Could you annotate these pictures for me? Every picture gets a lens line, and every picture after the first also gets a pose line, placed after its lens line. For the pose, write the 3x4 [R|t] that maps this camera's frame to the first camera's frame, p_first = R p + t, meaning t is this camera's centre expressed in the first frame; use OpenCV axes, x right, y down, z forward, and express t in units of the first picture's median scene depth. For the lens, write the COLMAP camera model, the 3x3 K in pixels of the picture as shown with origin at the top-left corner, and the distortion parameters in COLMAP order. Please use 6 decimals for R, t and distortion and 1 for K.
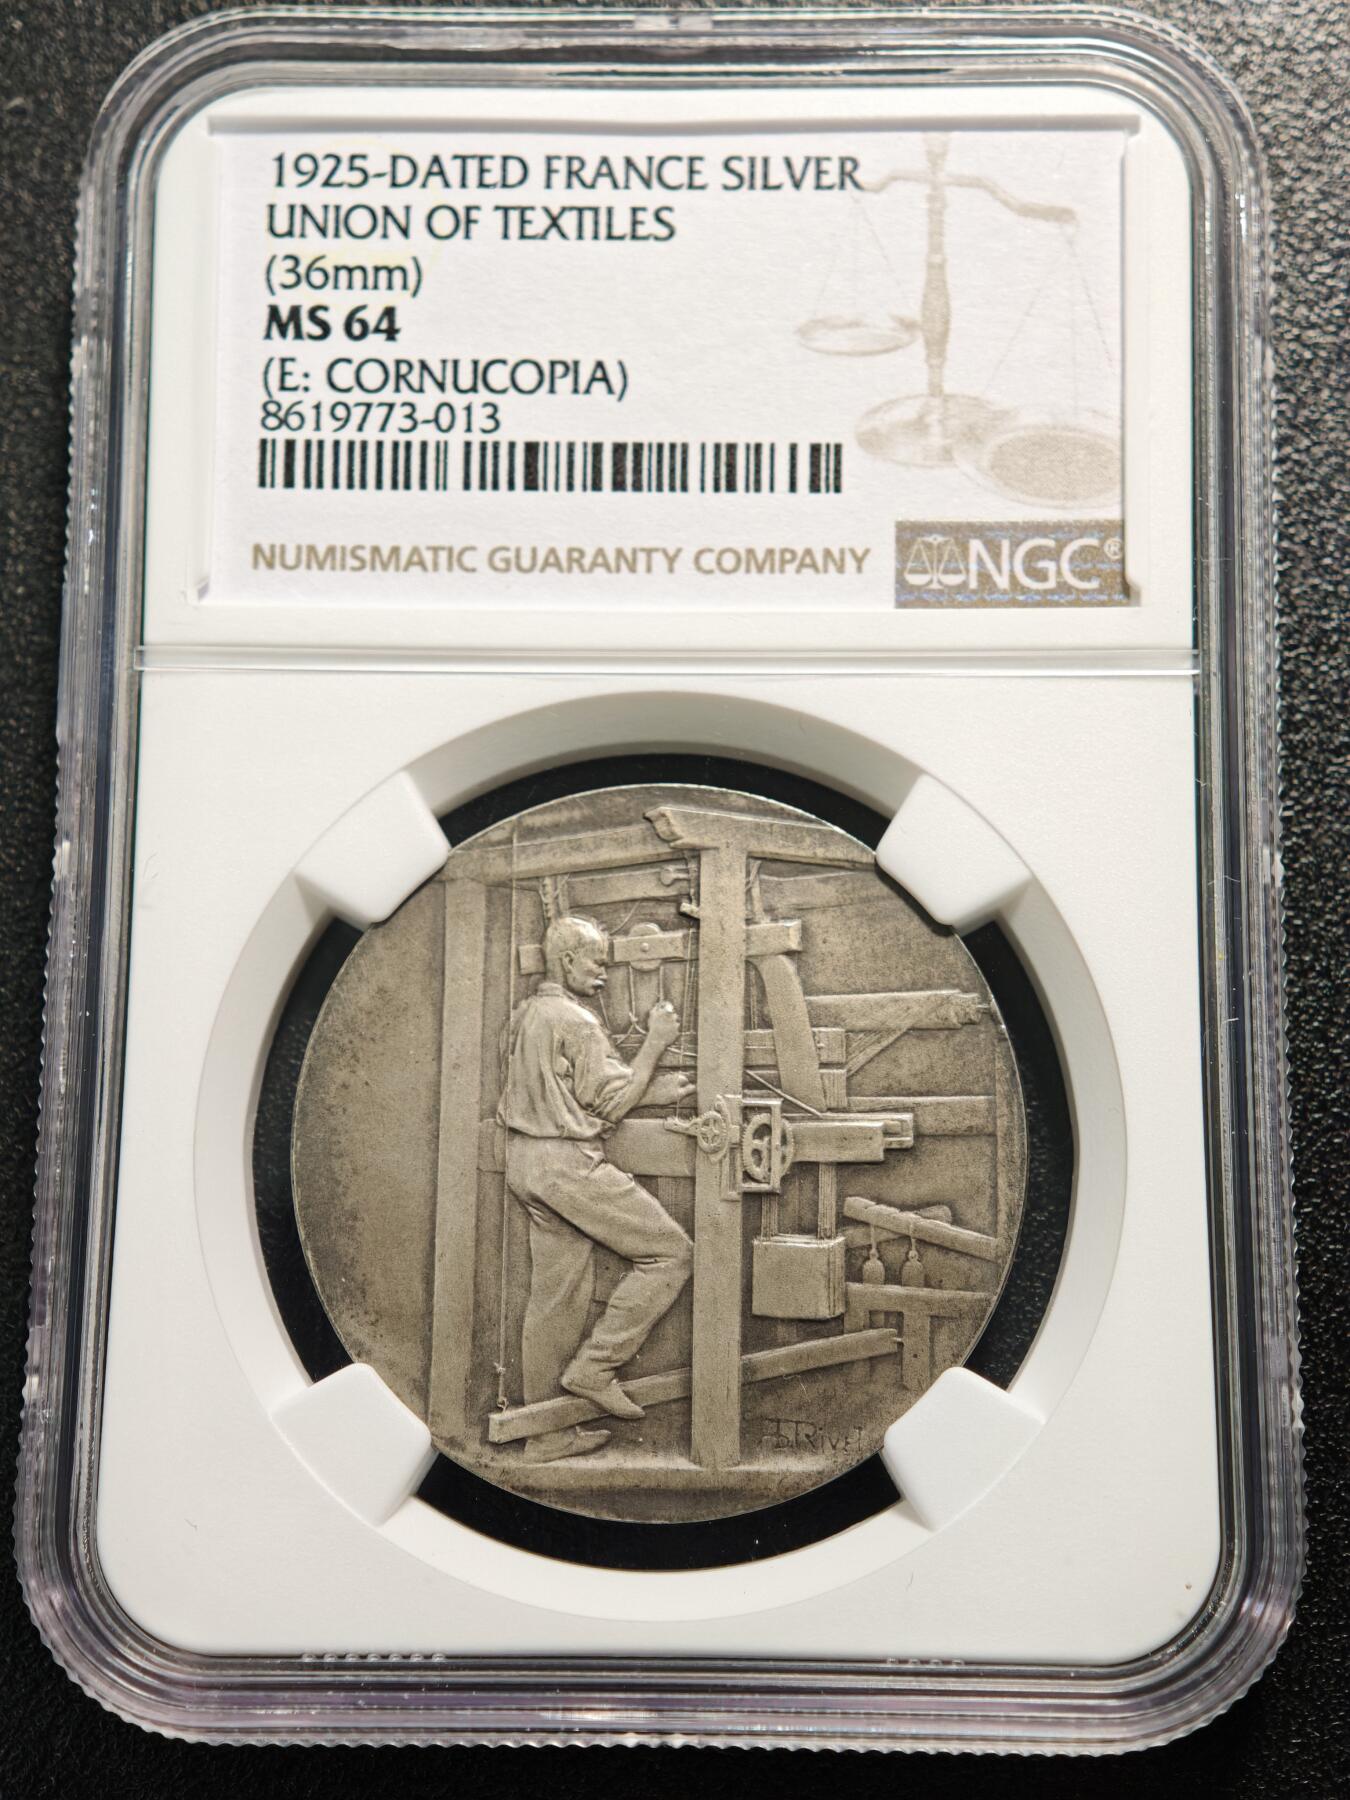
lens RADIAL K [[3126.6, 0, 676.8], [0, 3126.6, 904.0], [0, 0, 1]] dist [0.195358, 0.000000]
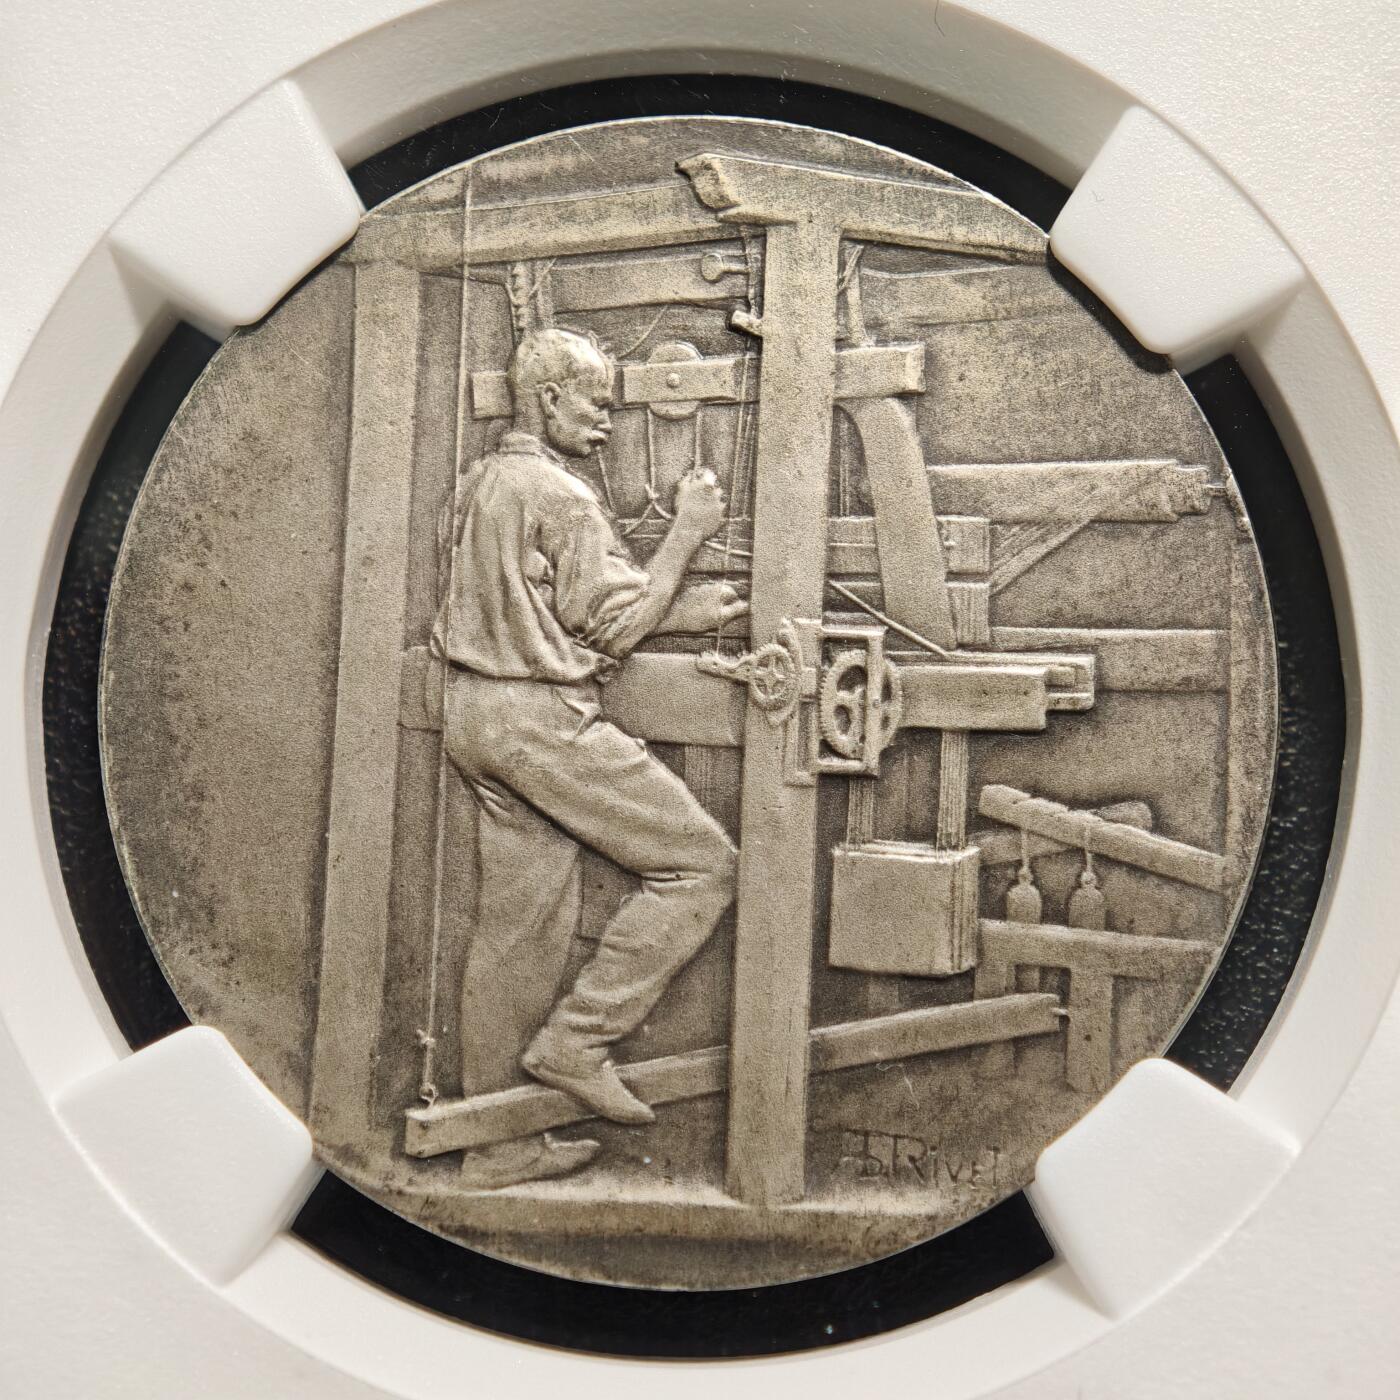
lens RADIAL K [[3712.1, 0, 703.8], [0, 3712.1, 747.2], [0, 0, 1]] dist [0.503098, 0.000000]
pose [[0.999589, 0.027731, 0.007290, -0.007664], [-0.028188, 0.996954, 0.072725, 0.032982], [-0.005251, -0.072901, 0.997325, 0.253515]]
